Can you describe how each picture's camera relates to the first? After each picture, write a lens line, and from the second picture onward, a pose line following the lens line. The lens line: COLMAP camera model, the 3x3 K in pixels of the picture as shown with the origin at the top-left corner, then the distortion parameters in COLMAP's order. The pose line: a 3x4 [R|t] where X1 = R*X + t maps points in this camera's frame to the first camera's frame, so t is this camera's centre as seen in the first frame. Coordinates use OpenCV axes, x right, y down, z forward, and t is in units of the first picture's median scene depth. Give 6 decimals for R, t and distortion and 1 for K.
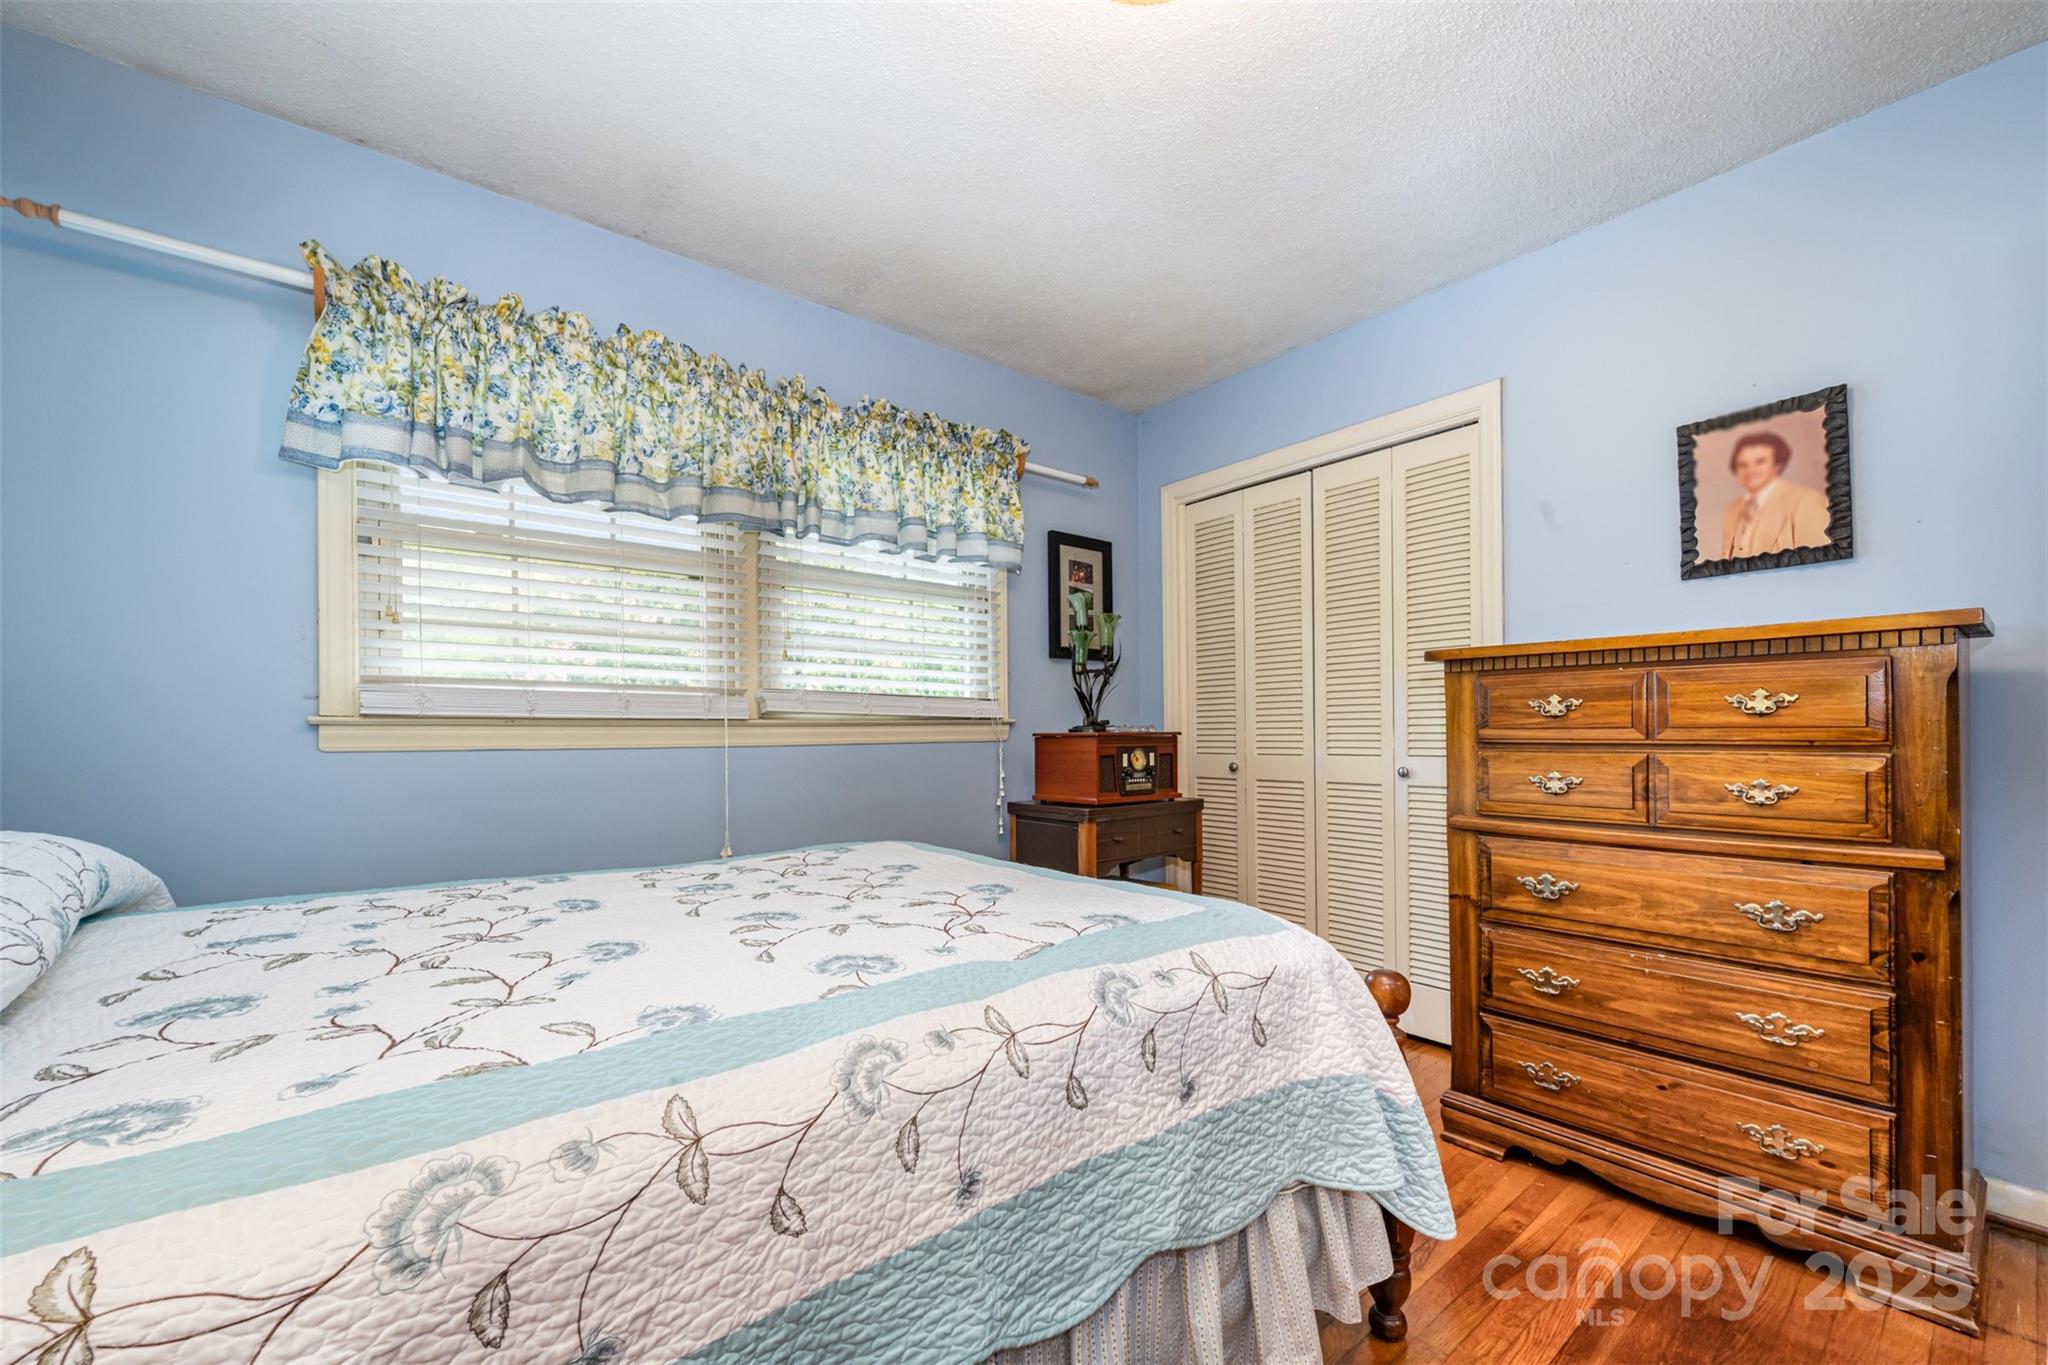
lens RADIAL K [[829.1, 0, 1013.2], [0, 829.1, 730.8], [0, 0, 1]] dist [0.001246, -0.000085]
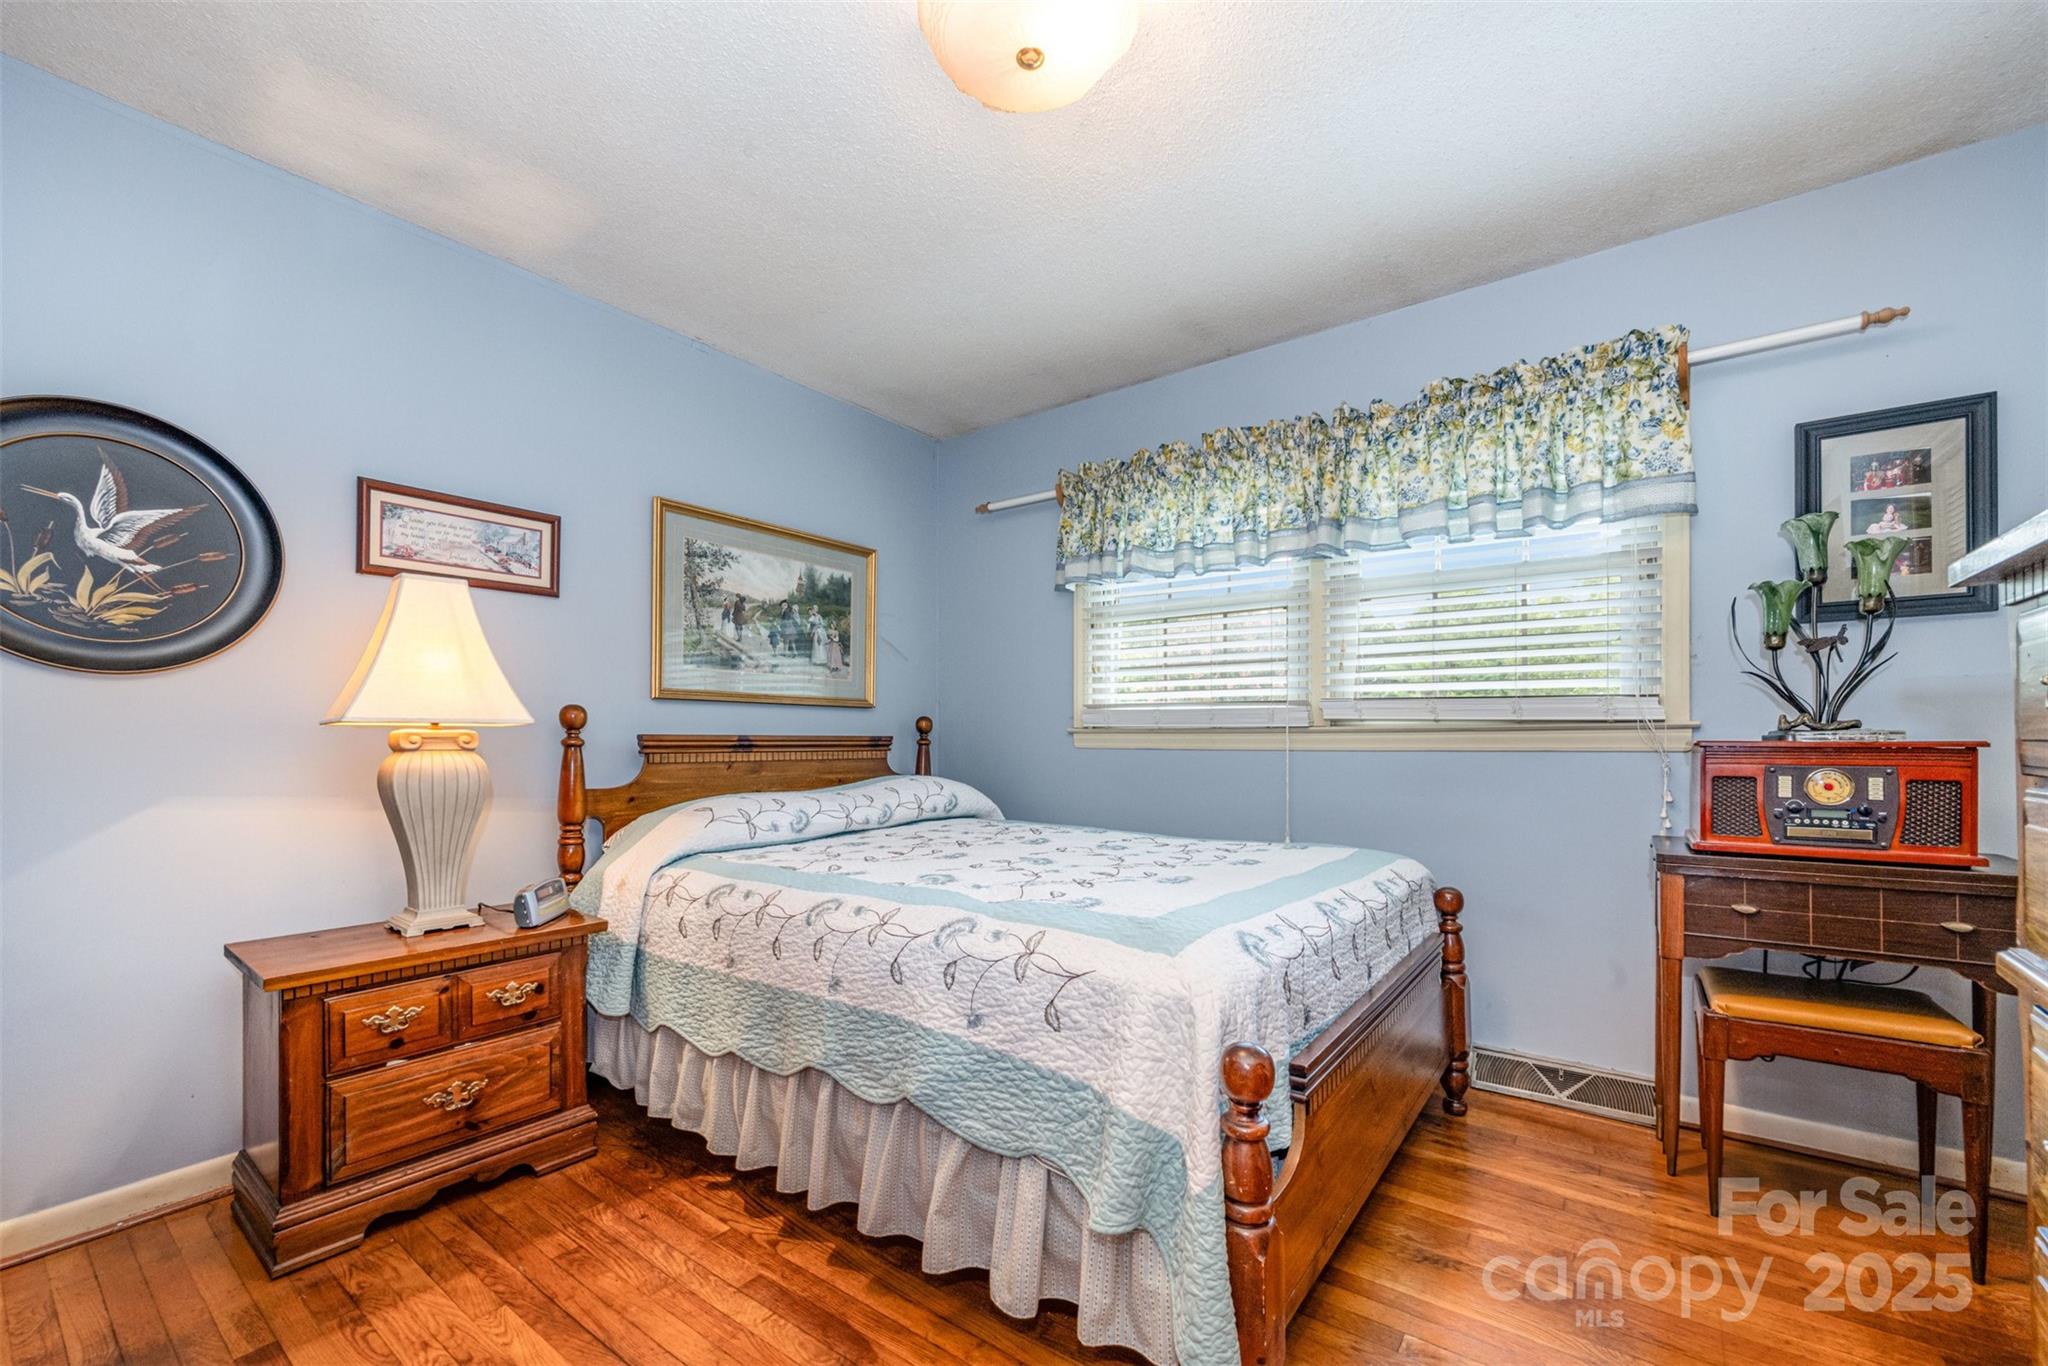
lens RADIAL K [[829.1, 0, 1034.5], [0, 829.1, 738.4], [0, 0, 1]] dist [0.001246, -0.000085]
pose [[0.255030, 0.006951, -0.966908, 0.786899], [0.000915, 0.999972, 0.007430, -0.007586], [0.966933, -0.002780, 0.255017, 0.405794]]
